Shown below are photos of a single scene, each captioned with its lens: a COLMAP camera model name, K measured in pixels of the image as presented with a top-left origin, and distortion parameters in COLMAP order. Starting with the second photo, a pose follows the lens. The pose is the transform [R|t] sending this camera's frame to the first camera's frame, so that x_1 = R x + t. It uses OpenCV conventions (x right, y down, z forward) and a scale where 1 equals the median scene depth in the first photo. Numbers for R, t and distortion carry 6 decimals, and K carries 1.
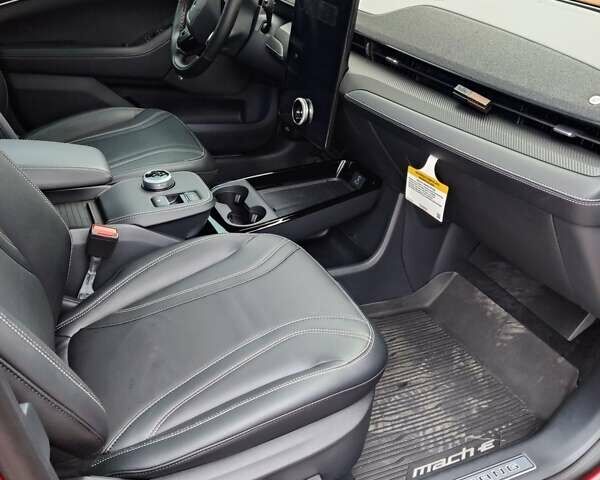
lens RADIAL K [[618.8, 0, 298.4], [0, 618.8, 222.6], [0, 0, 1]] dist [0.062624, -0.140904]
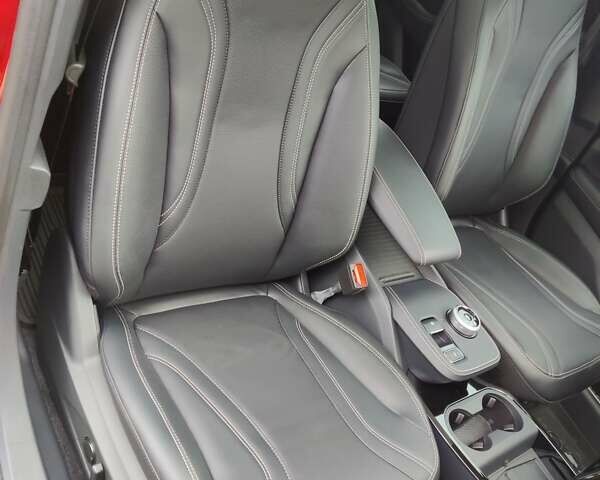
lens RADIAL K [[618.8, 0, 298.4], [0, 618.8, 222.6], [0, 0, 1]] dist [0.062624, -0.140904]
pose [[0.158508, 0.685133, -0.710963, 0.308882], [-0.821547, 0.490923, 0.289924, -0.223171], [0.547665, 0.538134, 0.640684, 0.229489]]
